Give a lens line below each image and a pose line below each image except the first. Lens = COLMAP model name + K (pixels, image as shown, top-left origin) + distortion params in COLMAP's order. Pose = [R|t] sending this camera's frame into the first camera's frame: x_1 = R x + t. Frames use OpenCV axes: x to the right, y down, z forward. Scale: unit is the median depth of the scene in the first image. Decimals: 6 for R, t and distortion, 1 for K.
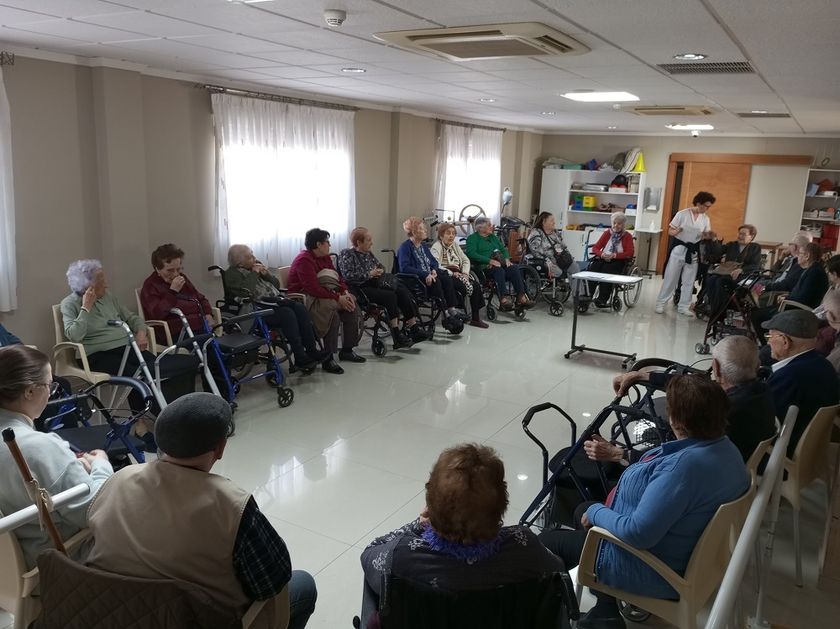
lens RADIAL K [[691.9, 0, 420.0], [0, 691.9, 314.5], [0, 0, 1]] dist [0.005621, -0.000024]
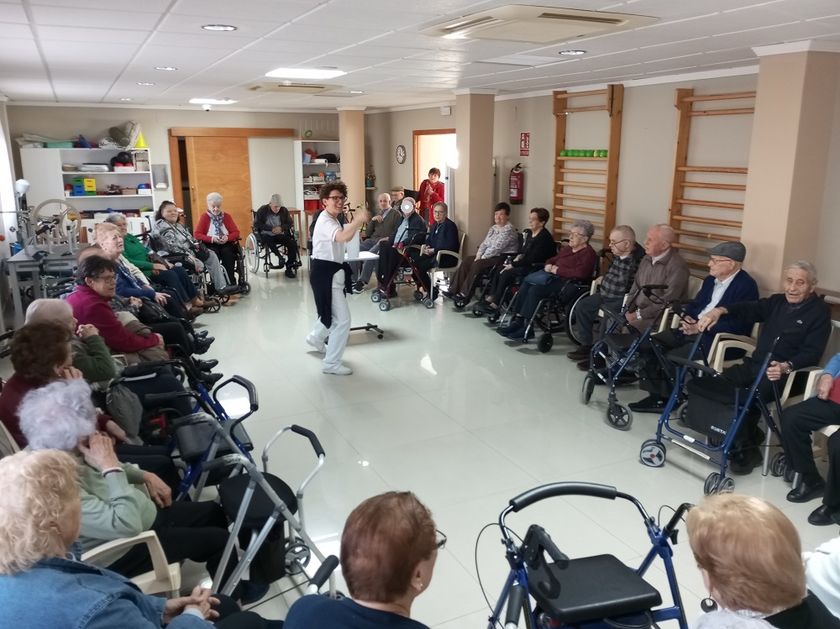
lens RADIAL K [[691.9, 0, 420.0], [0, 691.9, 314.5], [0, 0, 1]] dist [0.005621, -0.000024]
pose [[0.537238, -0.233476, 0.810472, -0.285296], [0.195042, 0.969267, 0.149933, -0.057208], [-0.820569, 0.077526, 0.566264, 0.190789]]
